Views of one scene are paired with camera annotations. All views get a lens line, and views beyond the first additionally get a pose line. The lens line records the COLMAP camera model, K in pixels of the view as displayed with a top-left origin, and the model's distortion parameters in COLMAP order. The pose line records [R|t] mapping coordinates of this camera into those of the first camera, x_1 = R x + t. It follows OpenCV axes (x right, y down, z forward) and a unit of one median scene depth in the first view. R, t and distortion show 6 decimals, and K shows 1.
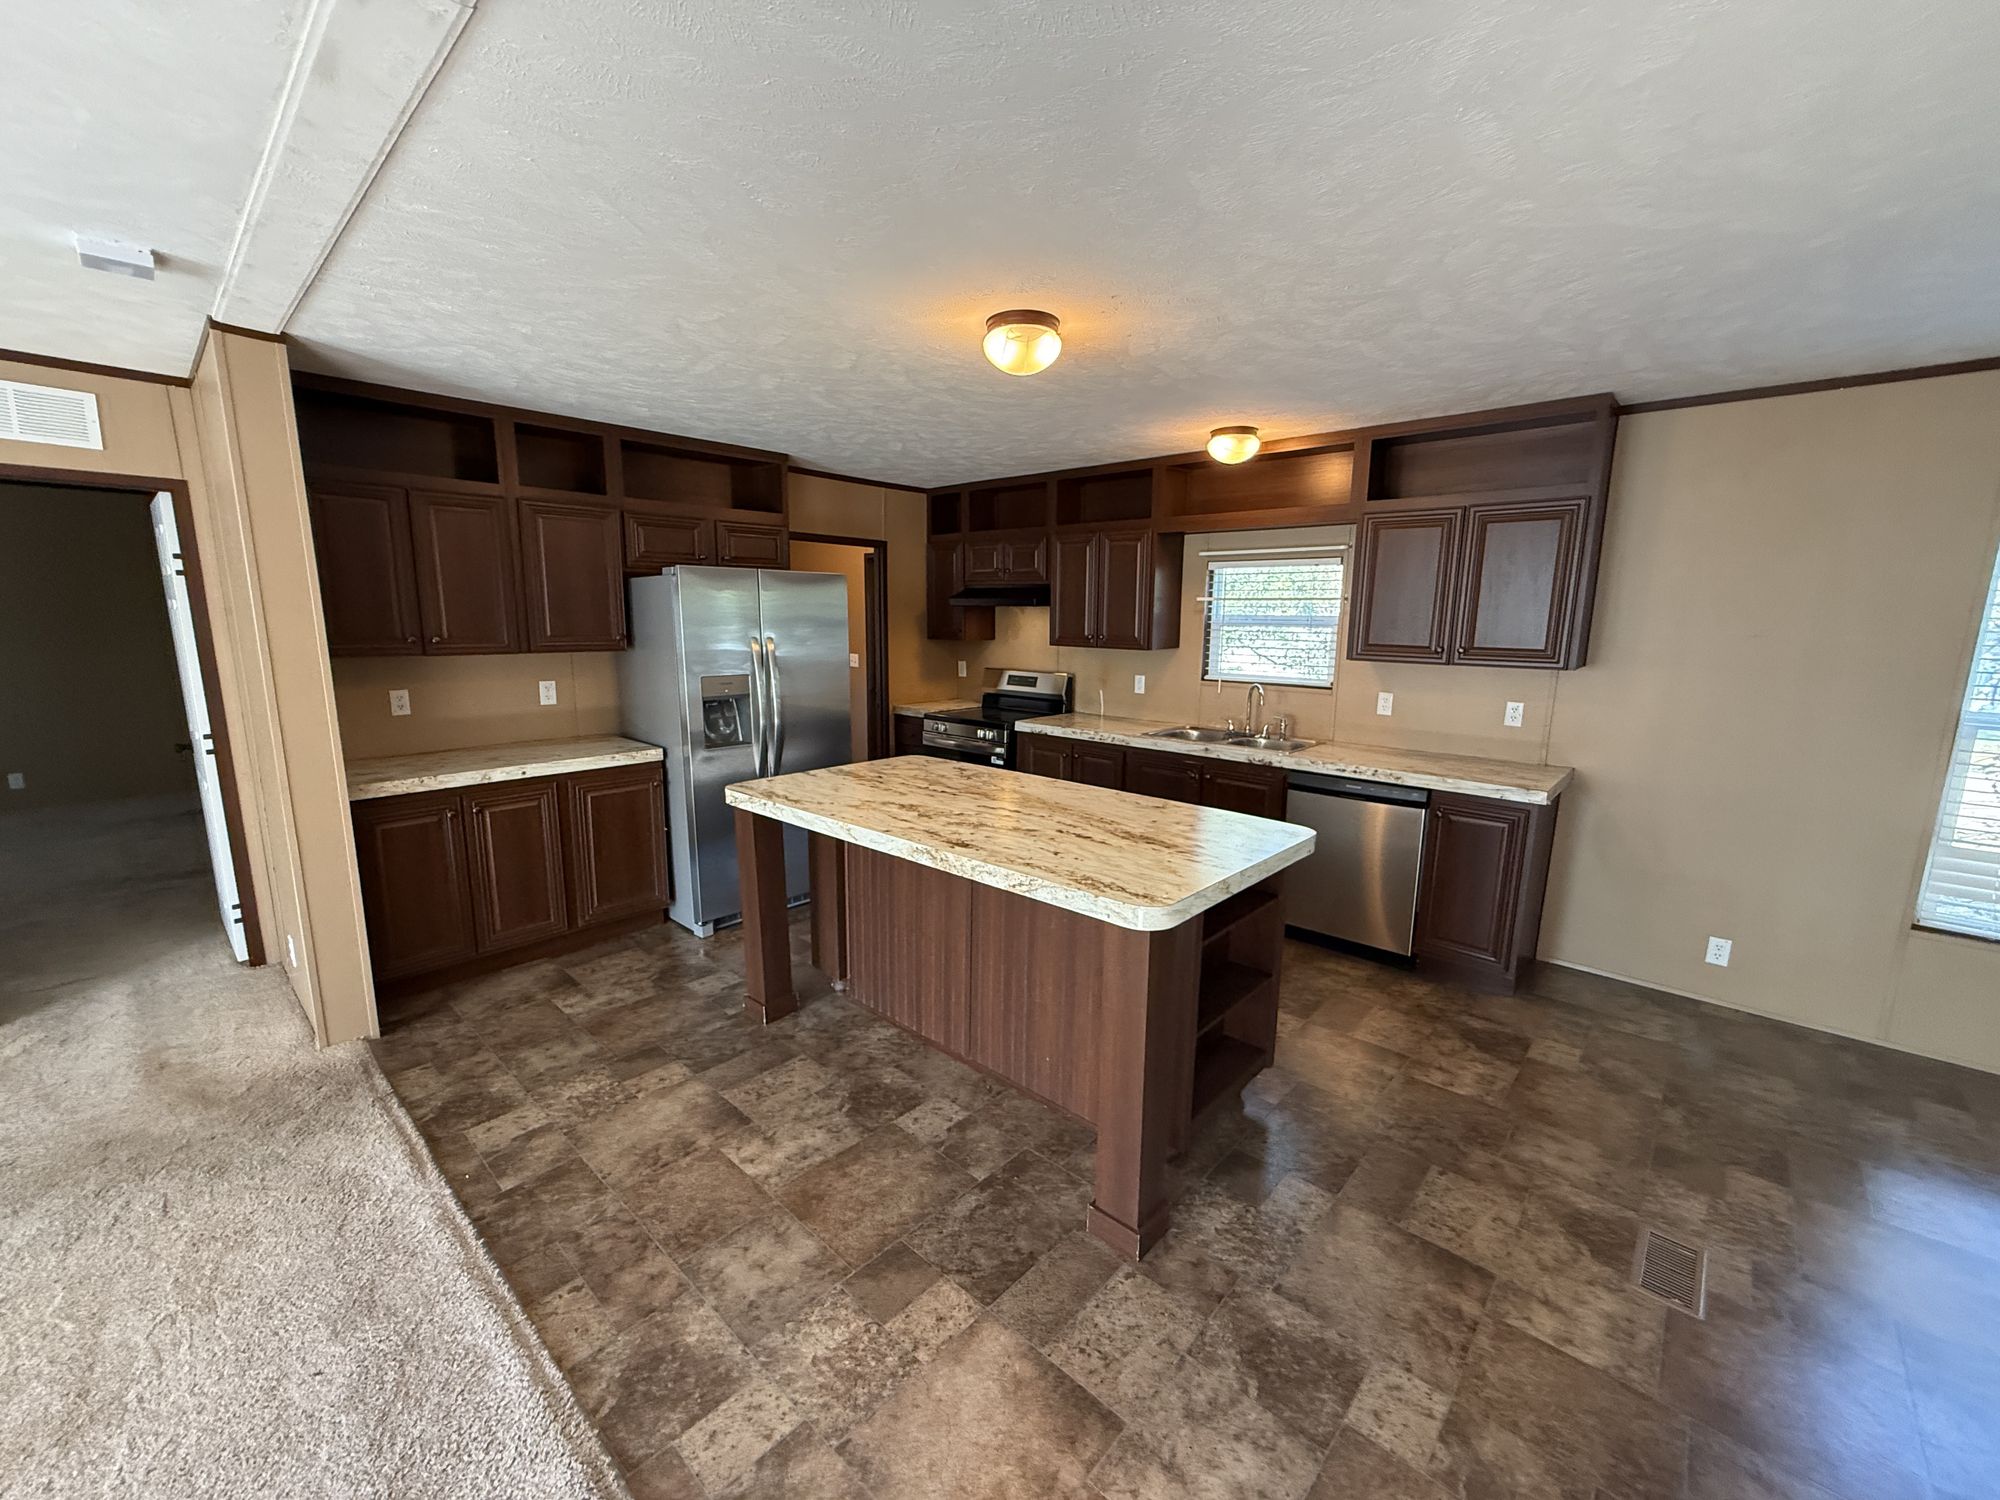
lens RADIAL K [[800.8, 0, 998.1], [0, 800.8, 750.9], [0, 0, 1]] dist [-0.000706, -0.000064]
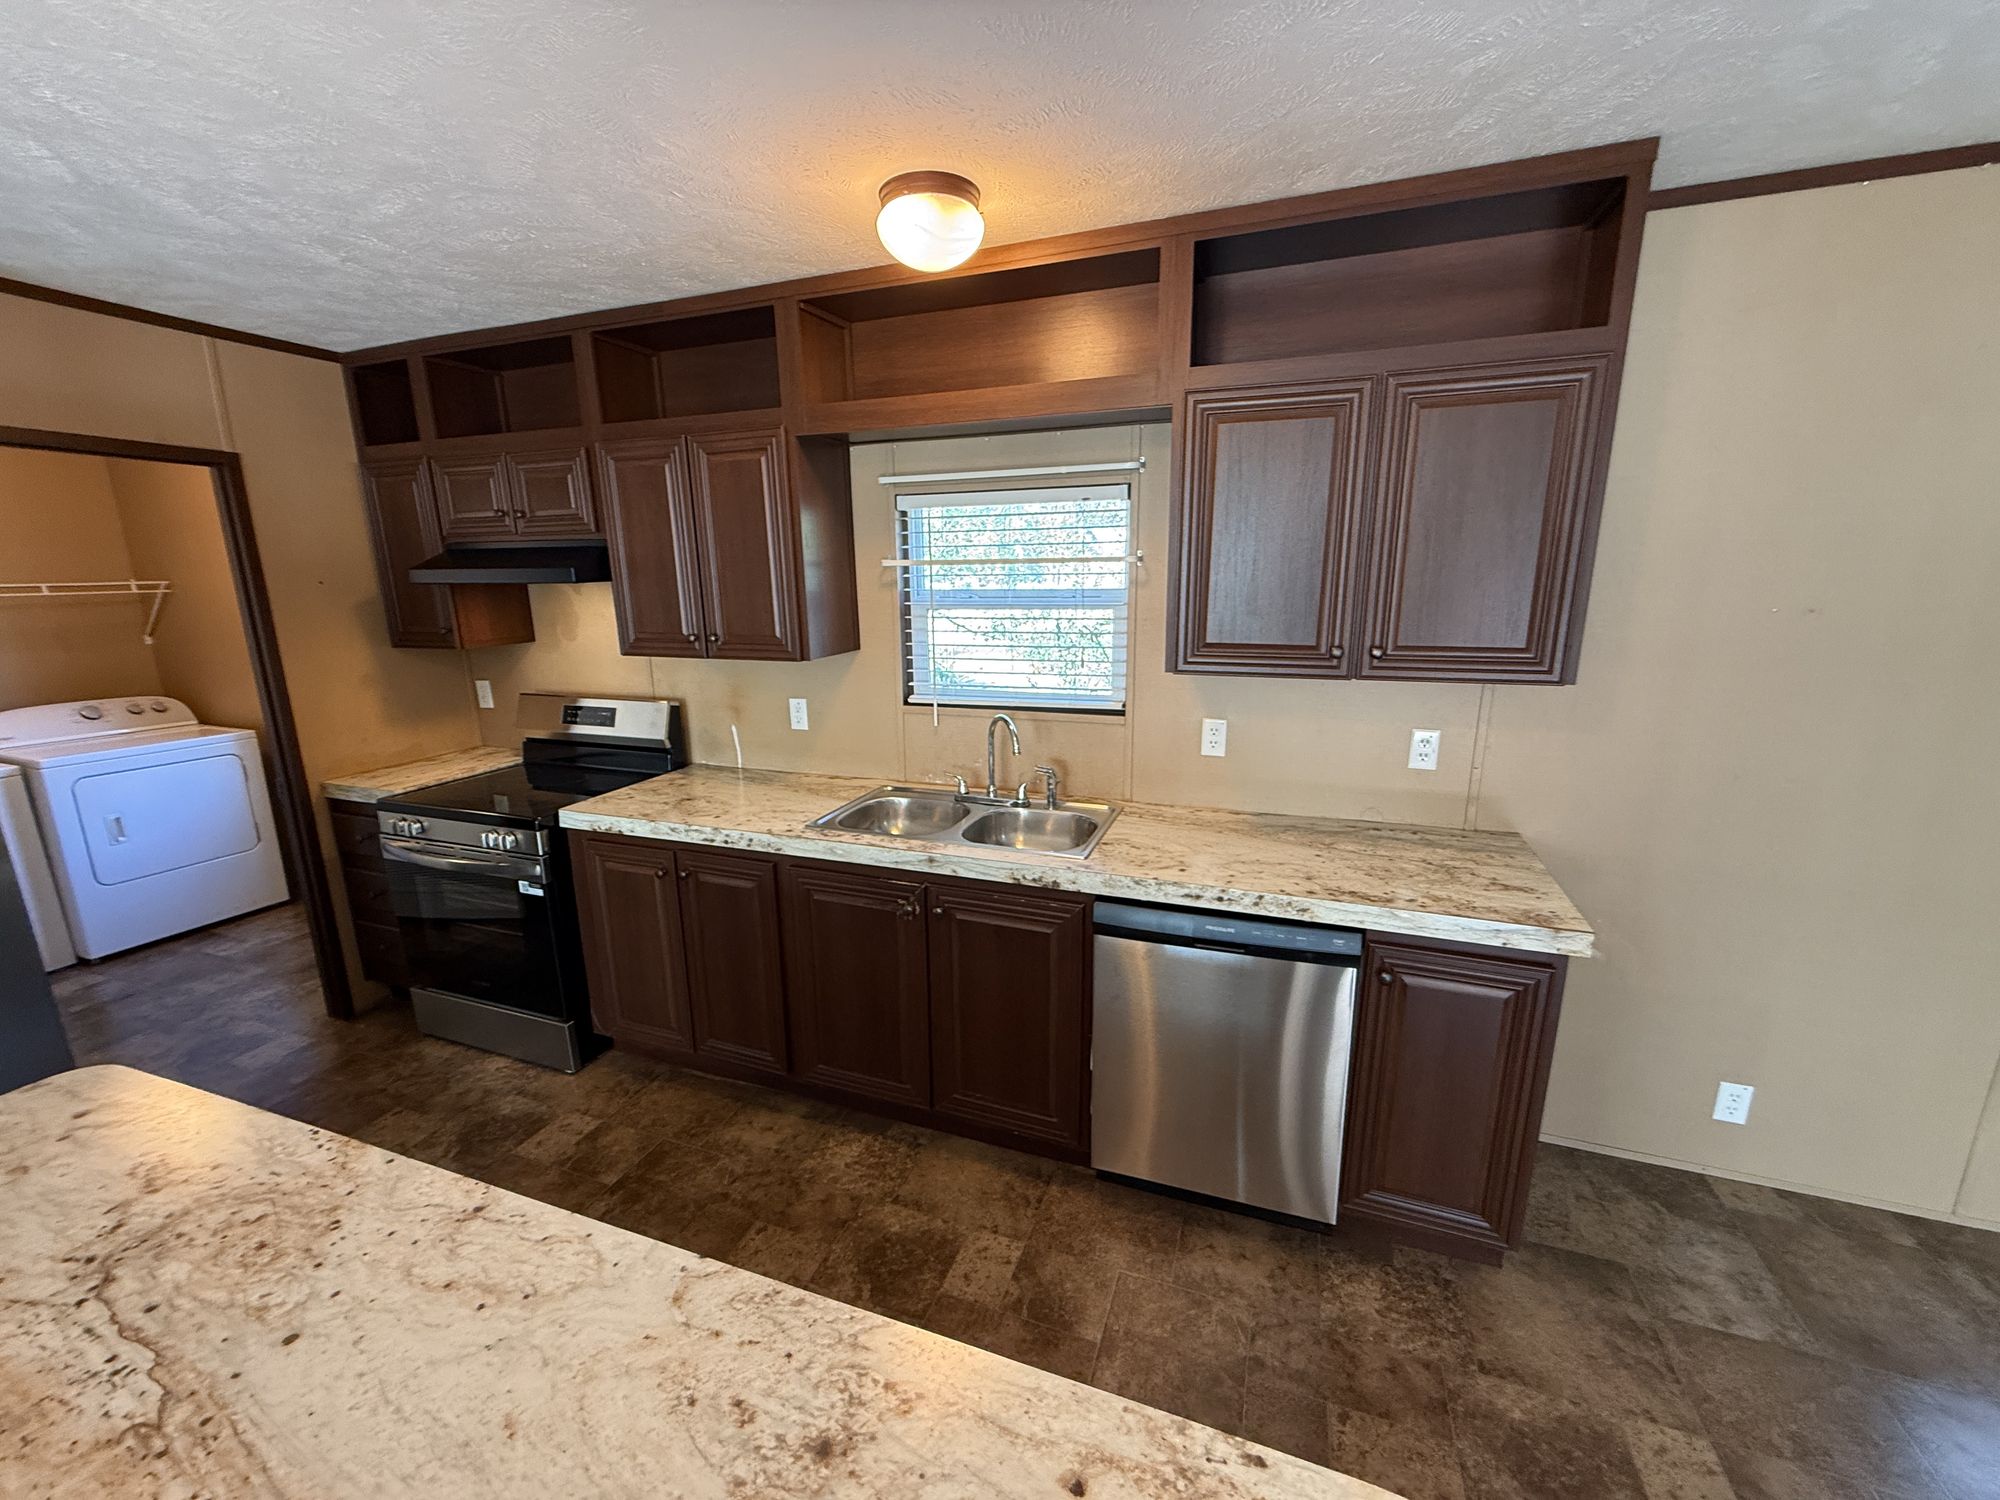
lens RADIAL K [[800.8, 0, 998.1], [0, 800.8, 750.9], [0, 0, 1]] dist [-0.000706, -0.000064]
pose [[0.926090, -0.104443, 0.362559, 0.137283], [0.087023, 0.994142, 0.064101, -0.113600], [-0.367130, -0.027813, 0.929754, 0.576157]]
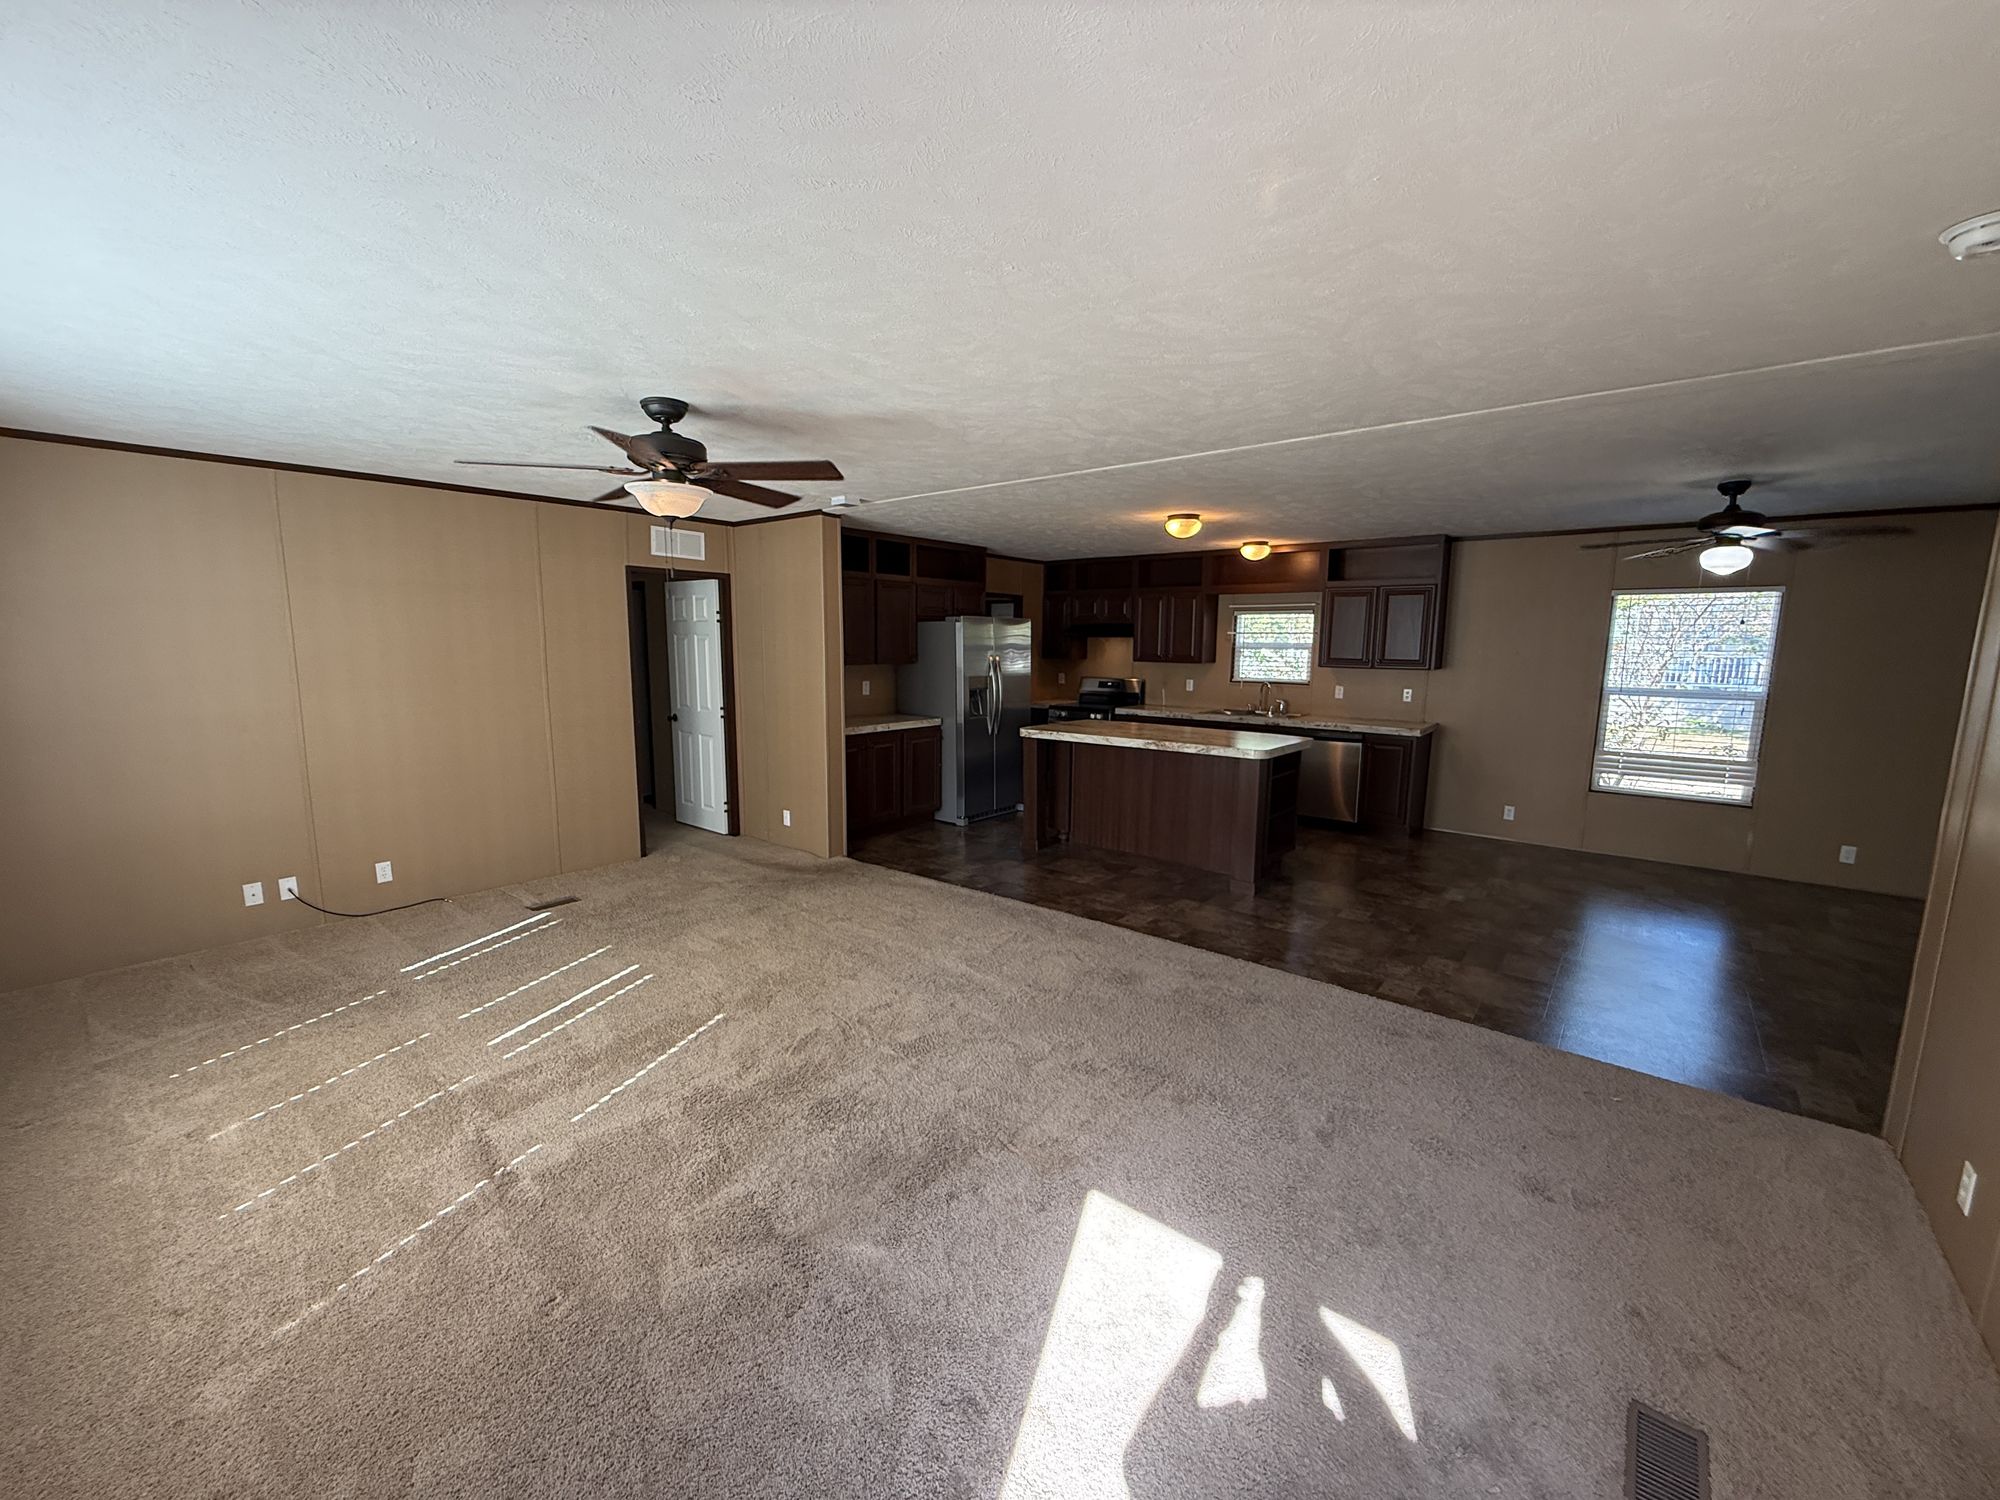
lens RADIAL K [[803.7, 0, 1000.0], [0, 803.7, 750.0], [0, 0, 1]] dist [-0.000404, 0.000127]
pose [[0.998226, -0.009029, 0.058854, -0.421584], [0.011083, 0.999337, -0.034666, 0.138798], [-0.058502, 0.035257, 0.997665, -0.823011]]
